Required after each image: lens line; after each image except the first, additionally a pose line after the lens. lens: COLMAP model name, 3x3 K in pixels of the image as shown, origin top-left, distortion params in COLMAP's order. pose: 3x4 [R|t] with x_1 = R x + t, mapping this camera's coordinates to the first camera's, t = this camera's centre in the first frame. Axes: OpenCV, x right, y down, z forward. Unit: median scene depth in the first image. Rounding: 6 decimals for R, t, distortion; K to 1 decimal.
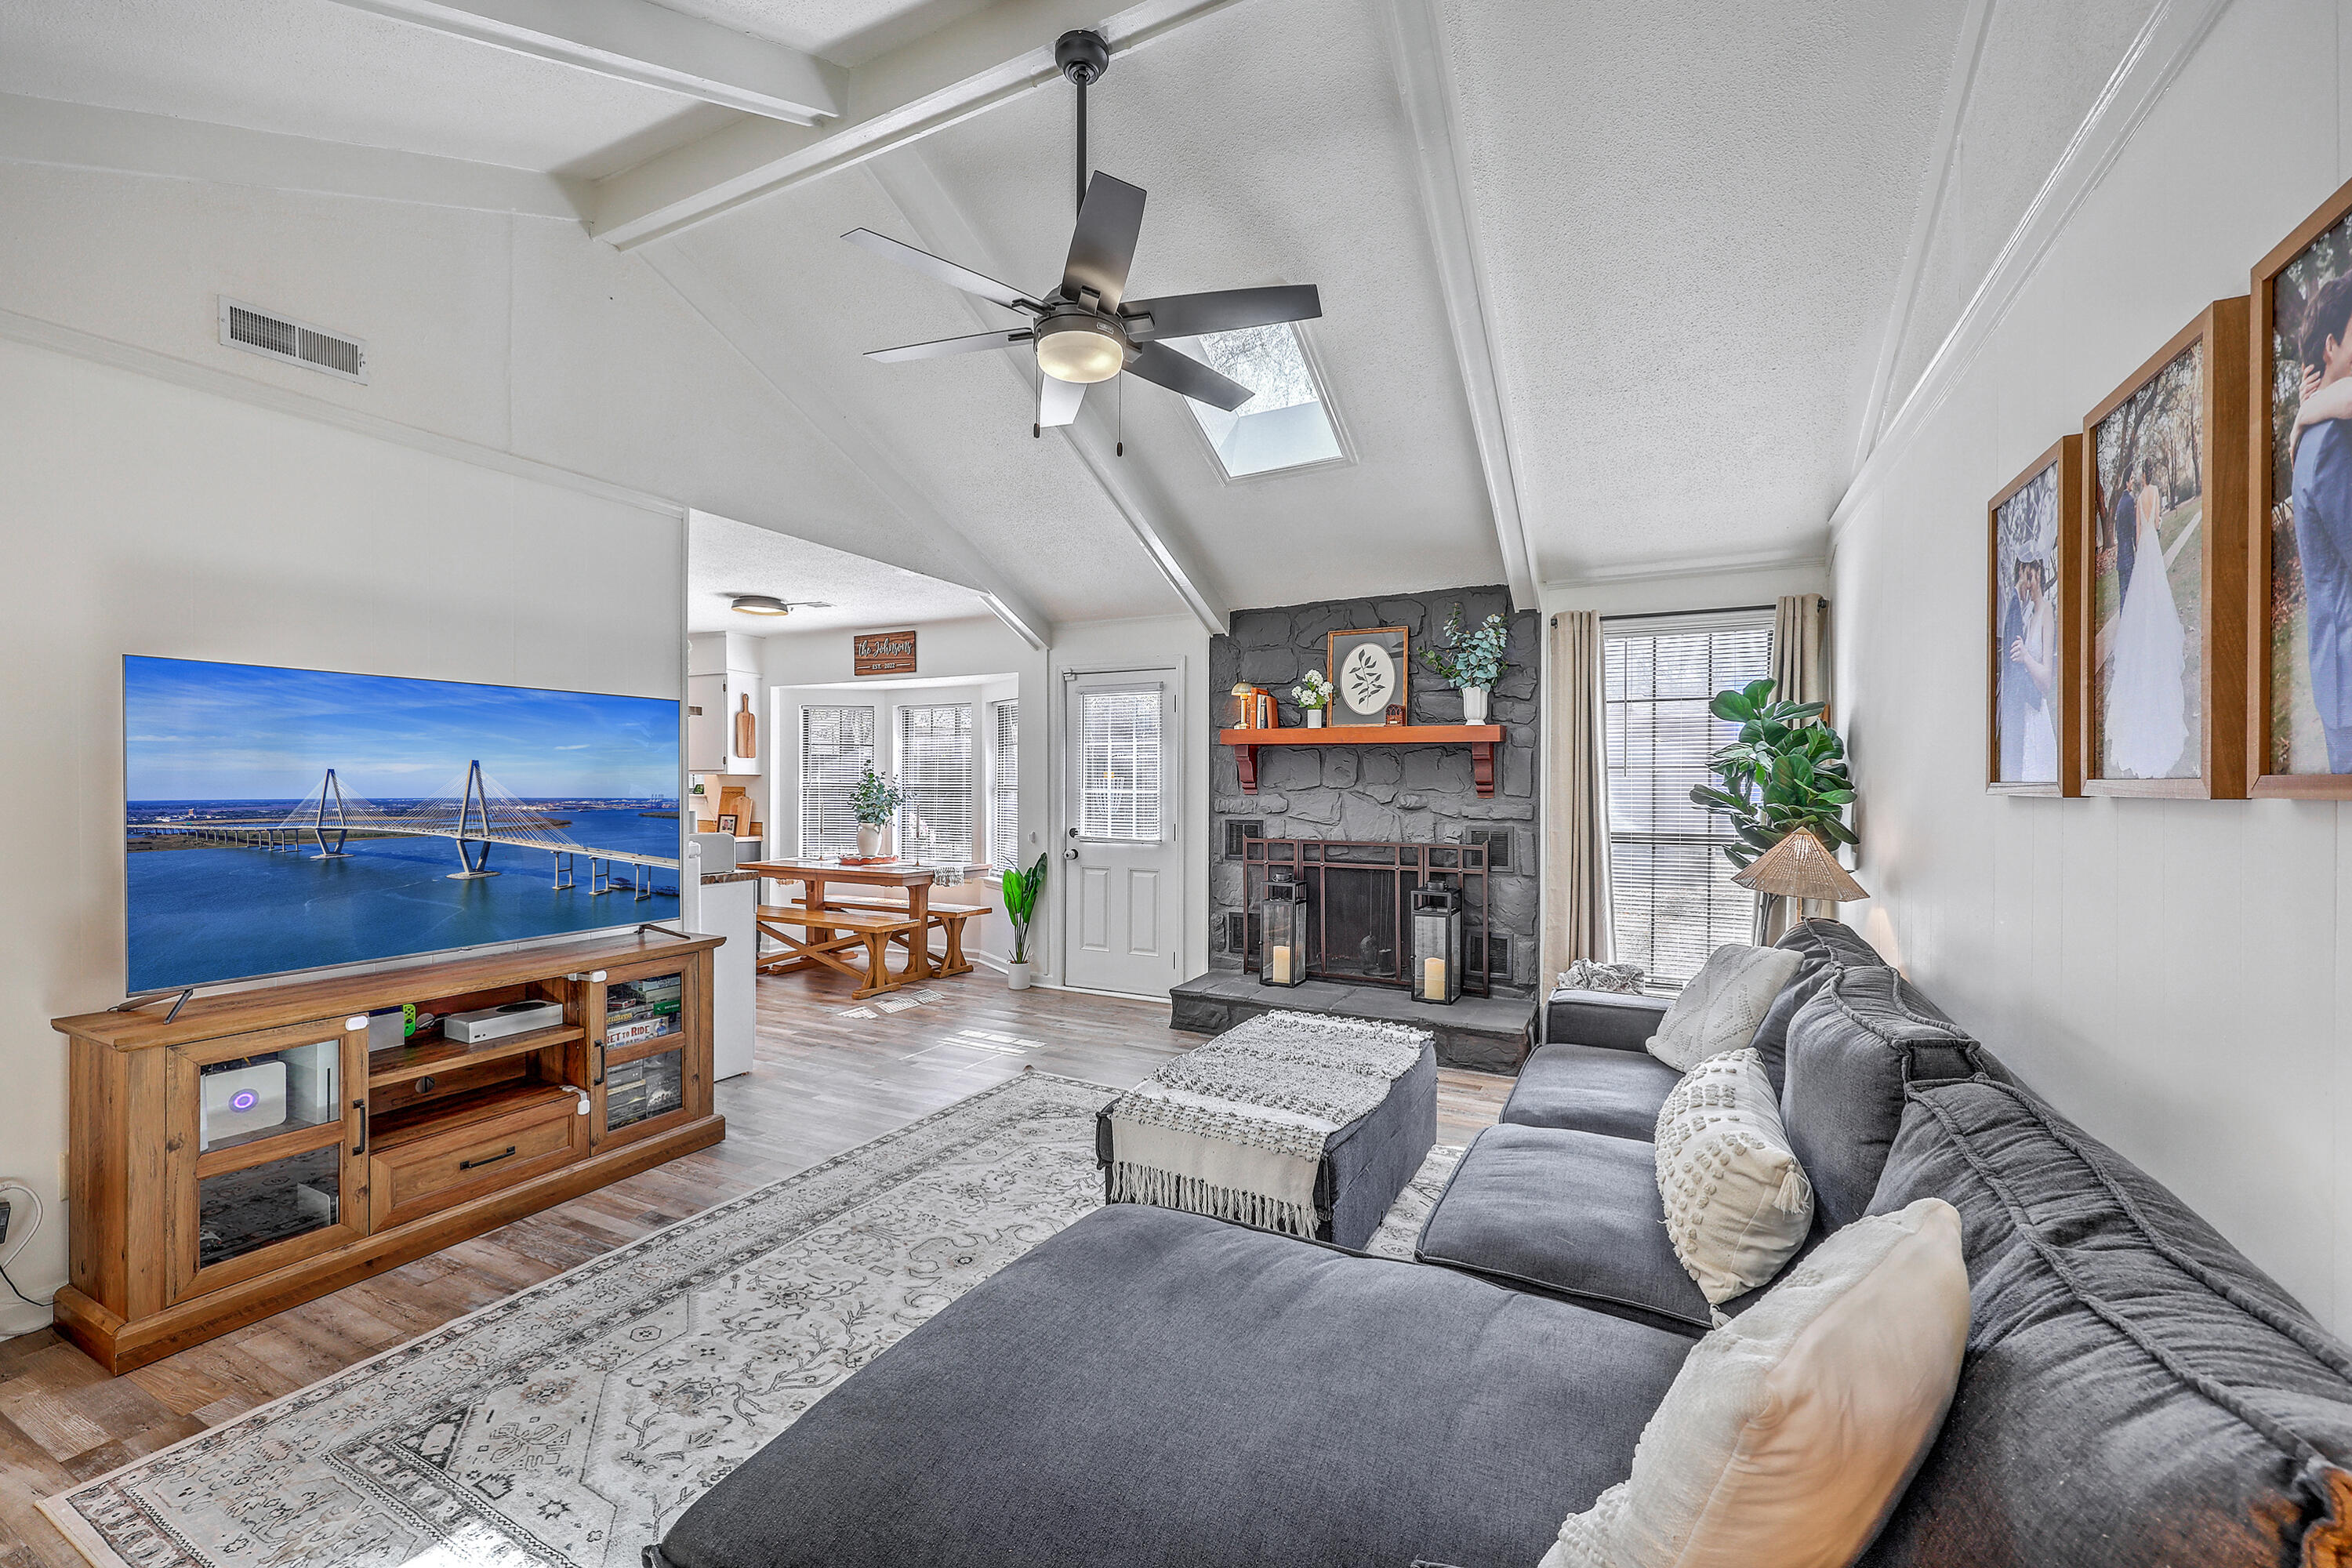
lens RADIAL K [[929.4, 0, 1195.4], [0, 929.4, 787.0], [0, 0, 1]] dist [0.001668, -0.000347]
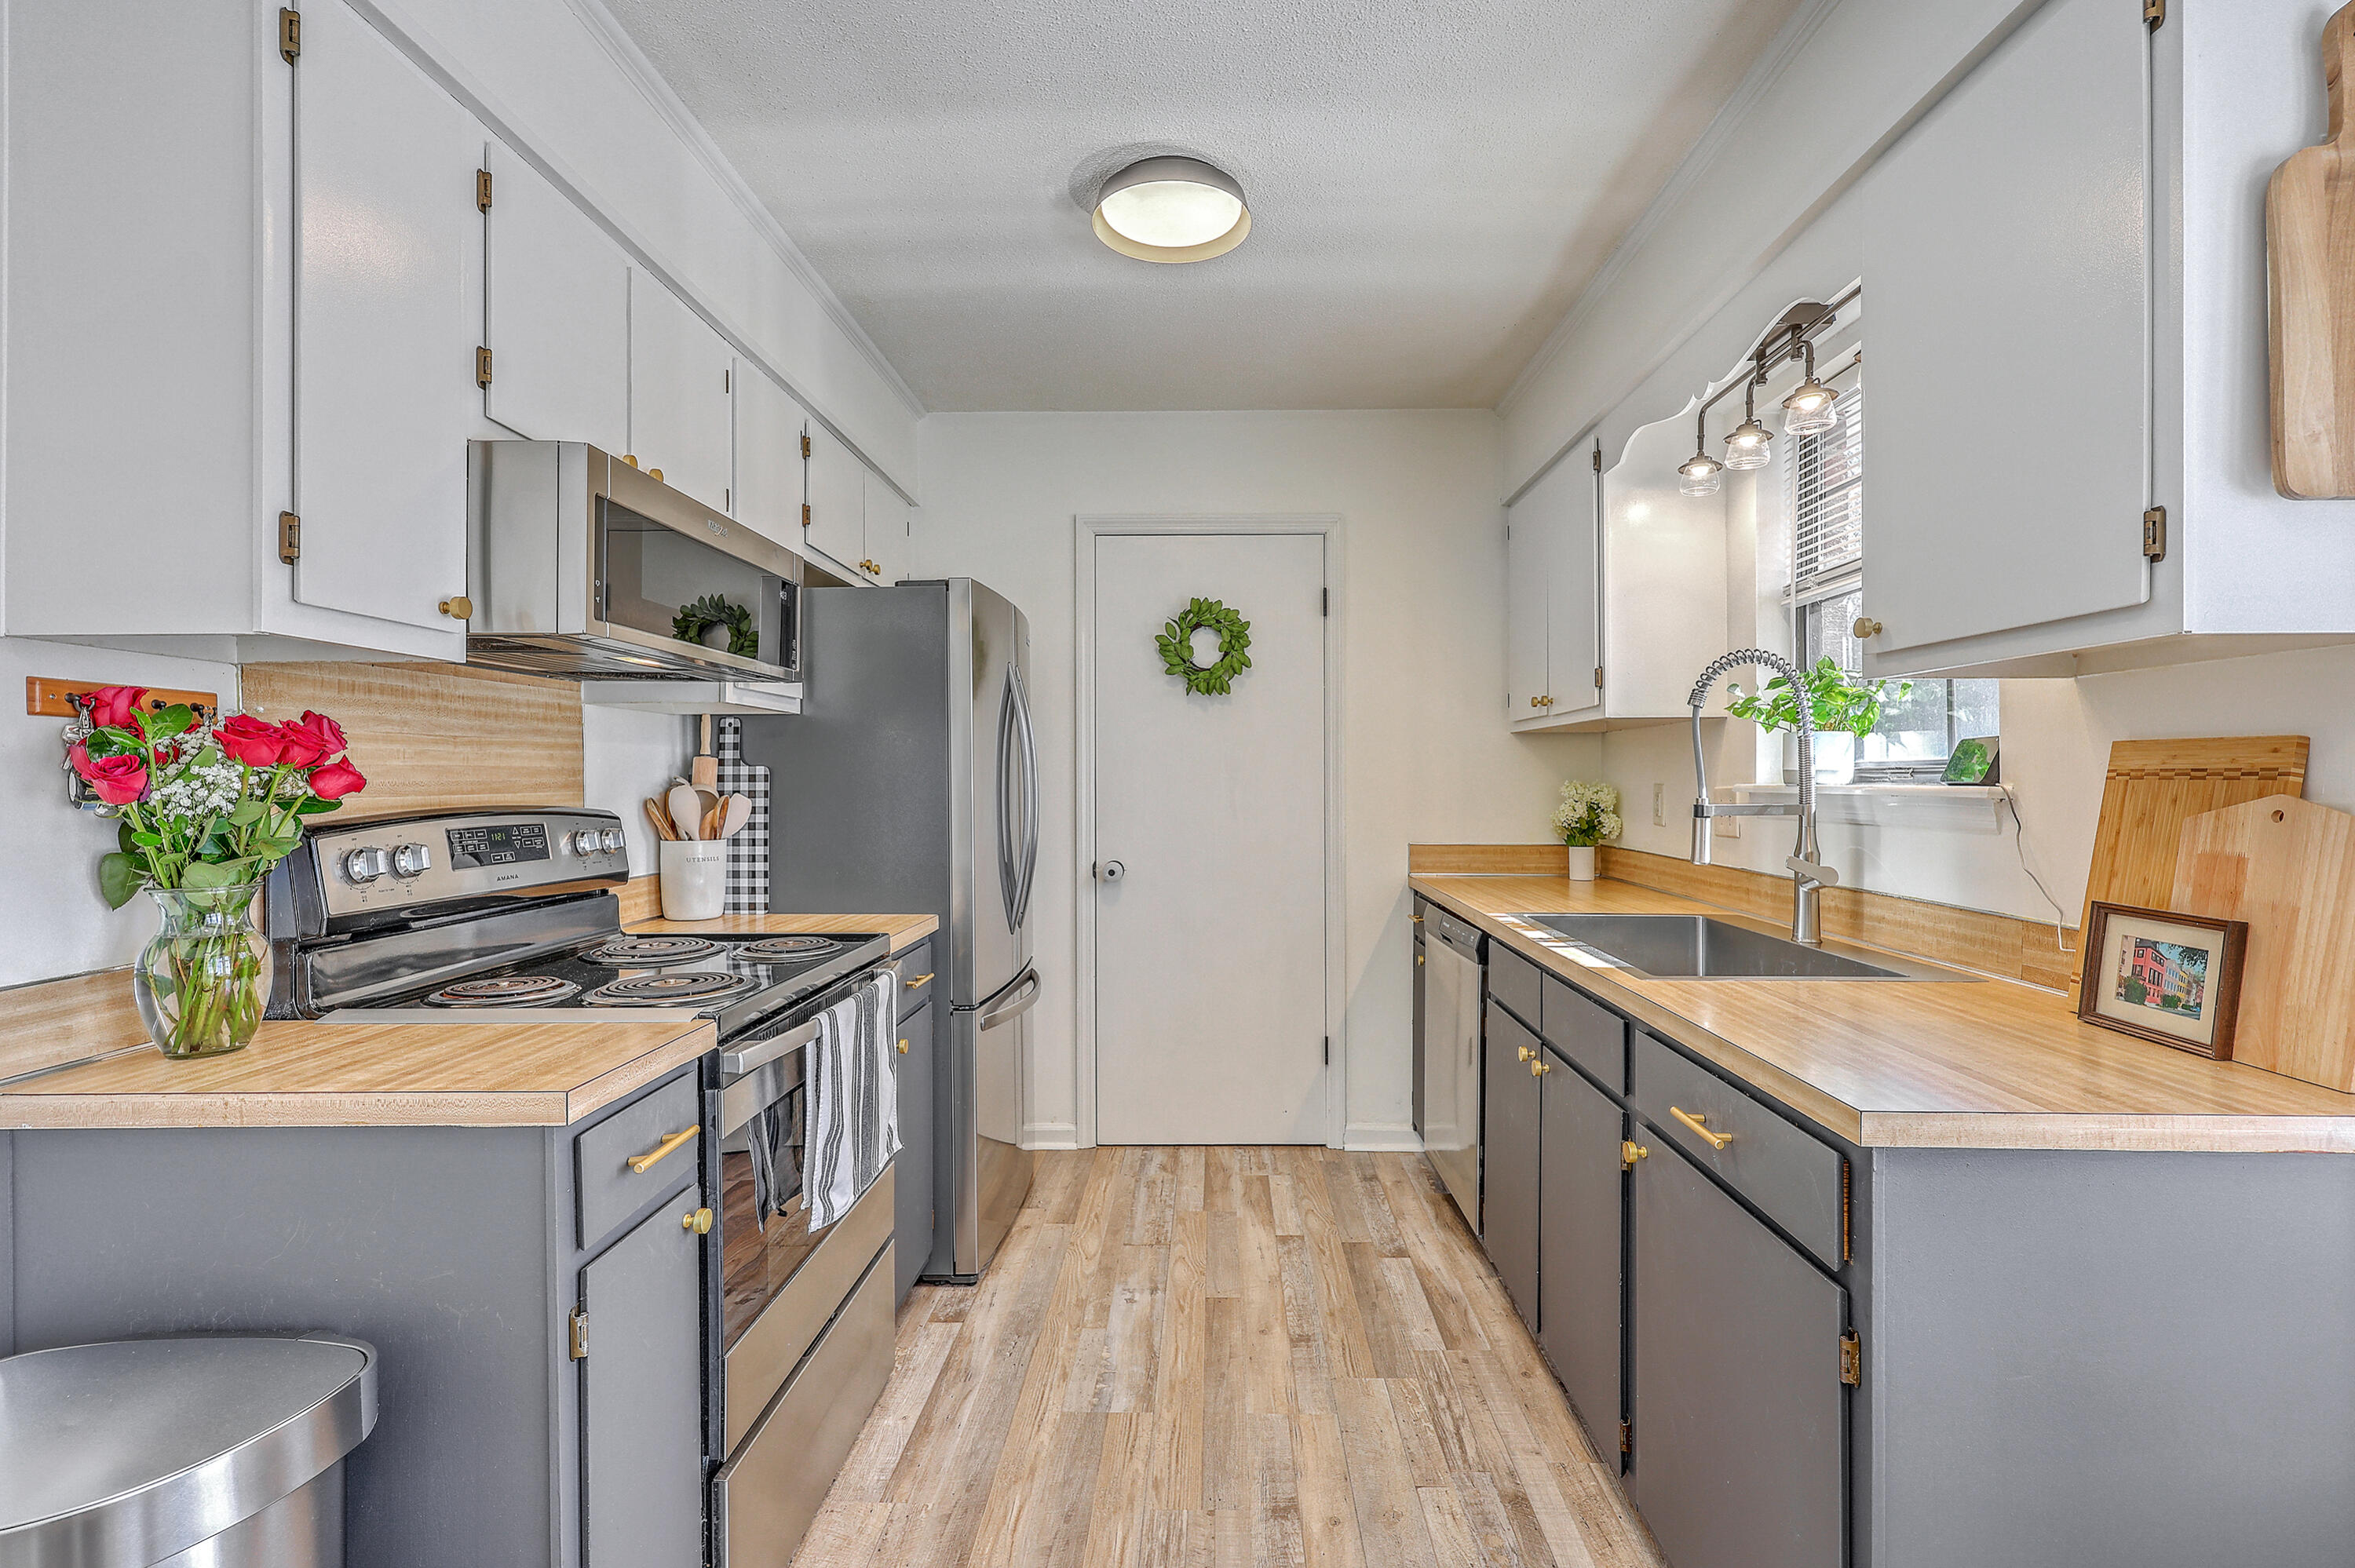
lens RADIAL K [[1084.9, 0, 1196.2], [0, 1084.9, 767.3], [0, 0, 1]] dist [0.000744, 0.000590]
pose [[0.430504, -0.010594, -0.902526, -0.589392], [-0.005170, 0.999886, -0.014203, 0.012040], [0.902574, 0.010781, 0.430400, 1.116155]]
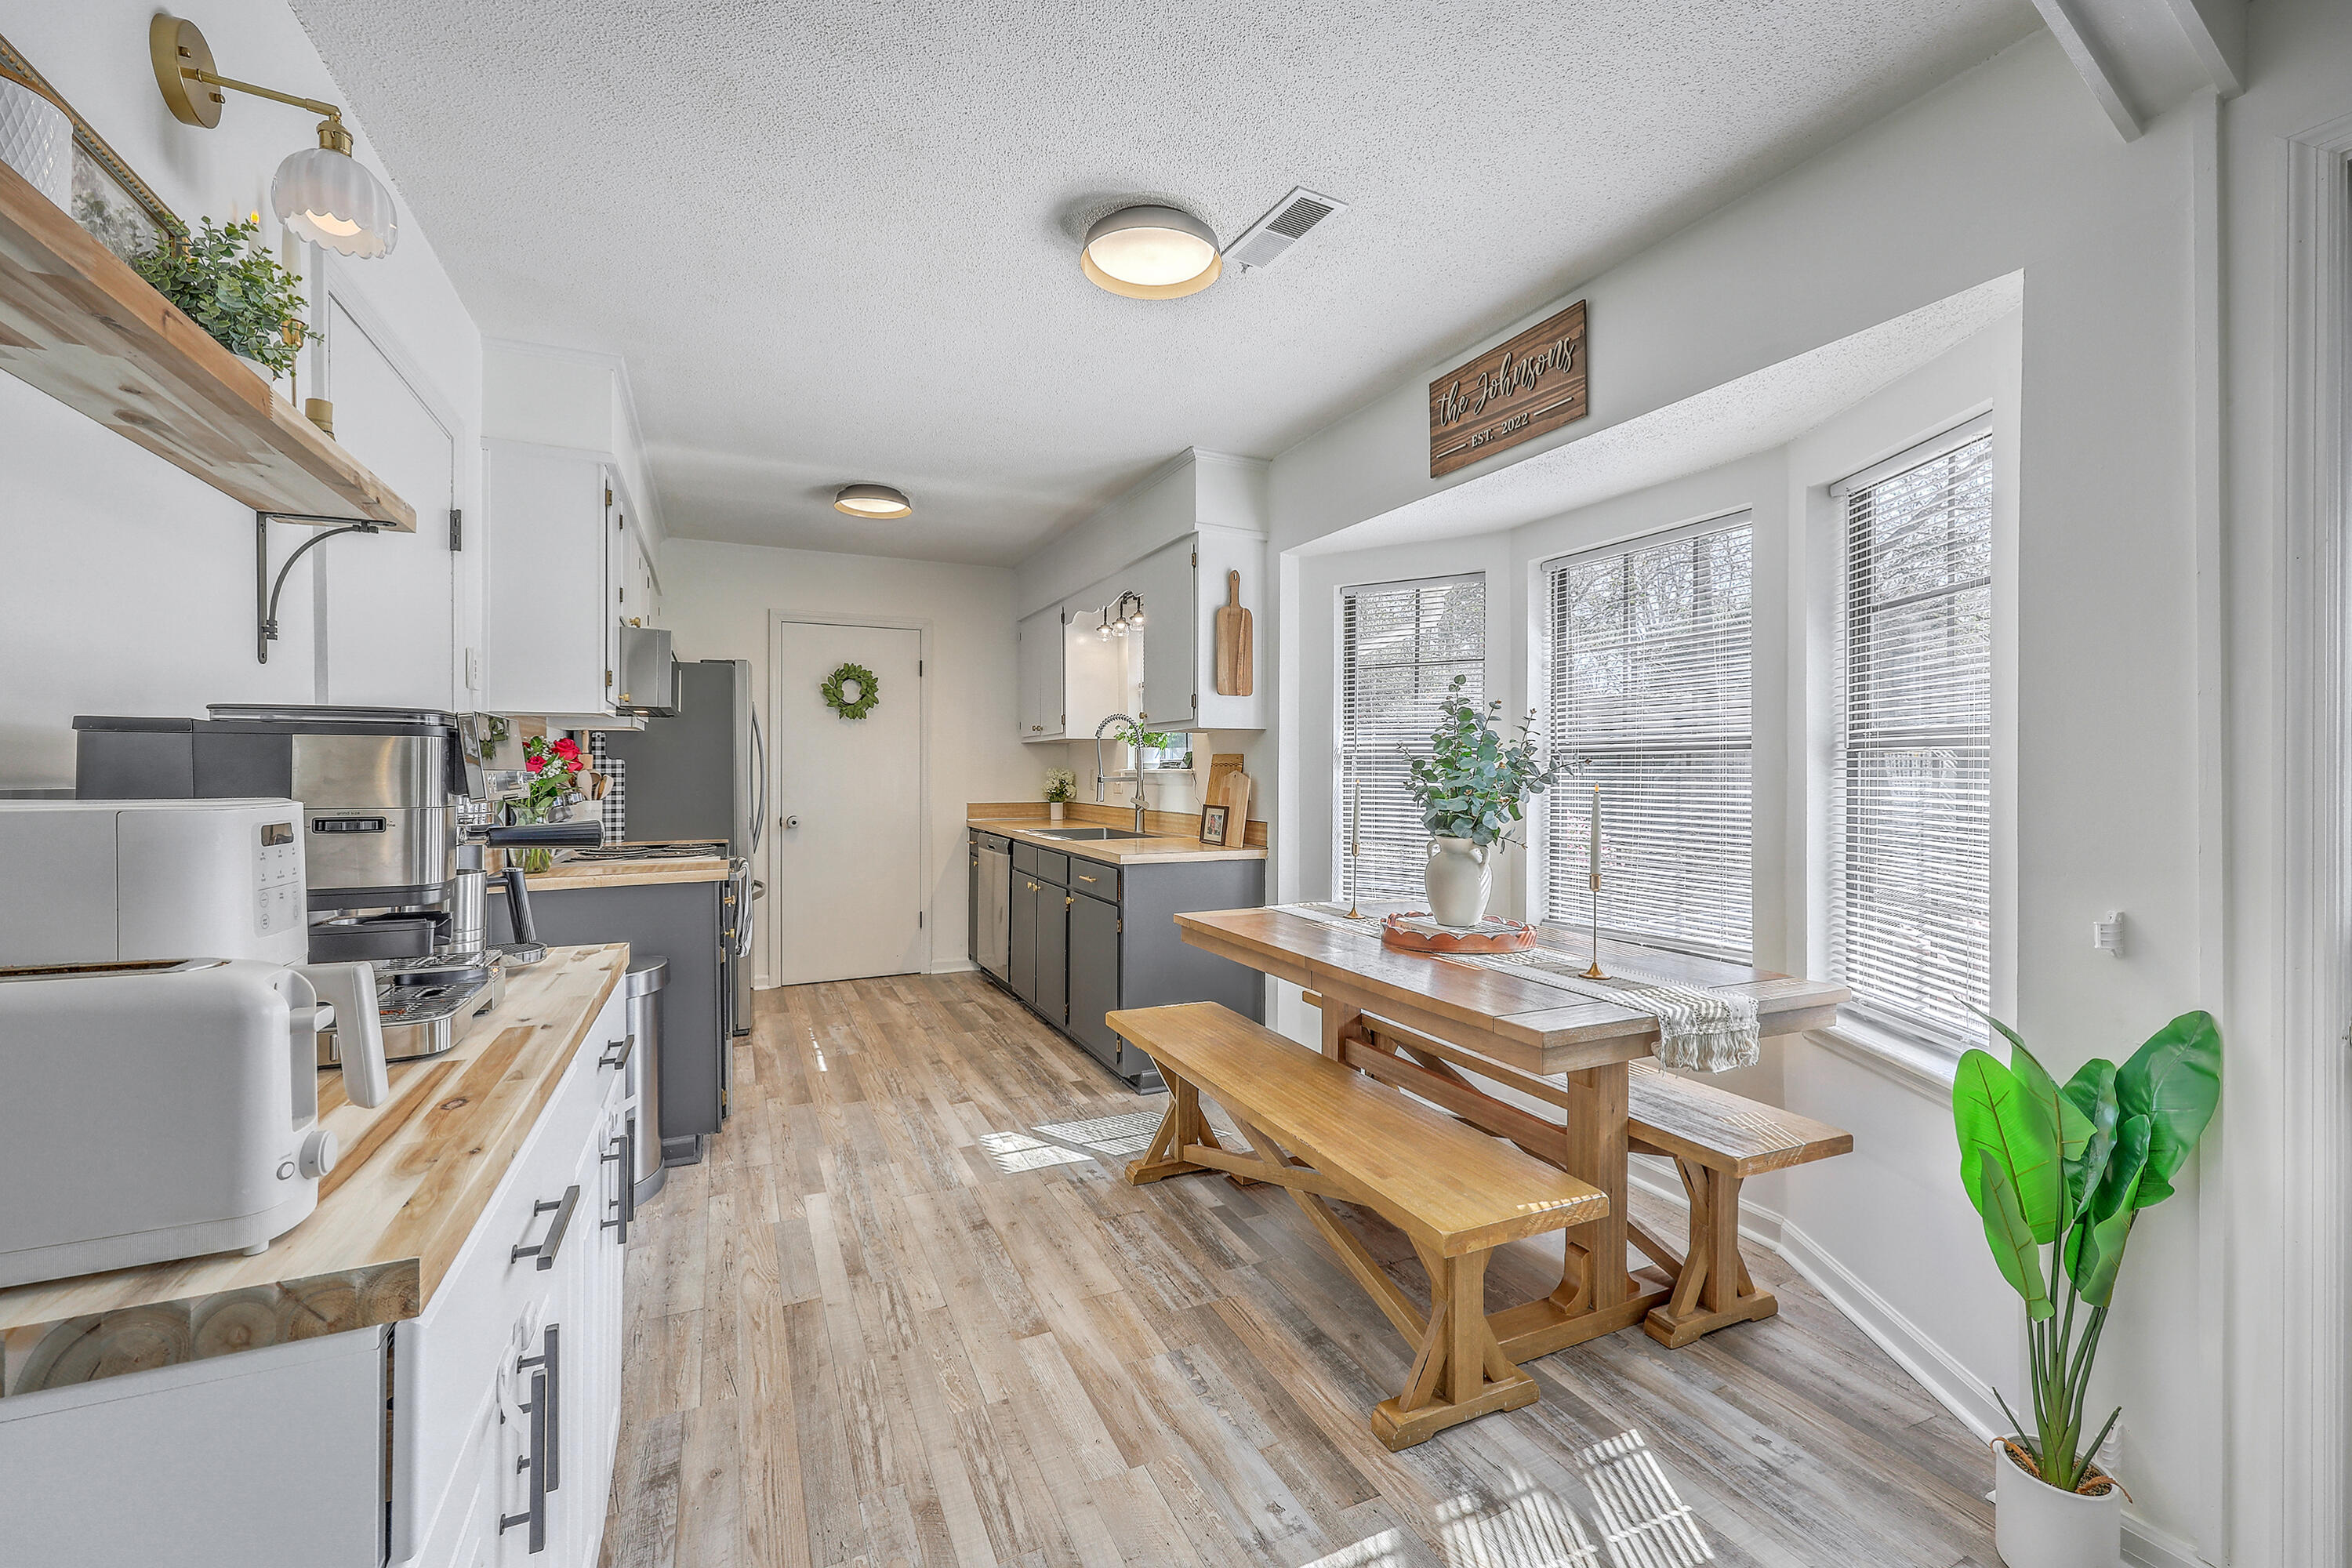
lens RADIAL K [[976.2, 0, 1143.3], [0, 976.2, 764.7], [0, 0, 1]] dist [0.000359, -0.000173]
pose [[0.759500, -0.005198, -0.650486, -0.243729], [-0.002860, 0.999932, -0.011329, 0.018181], [0.650501, 0.010465, 0.759434, 0.790401]]
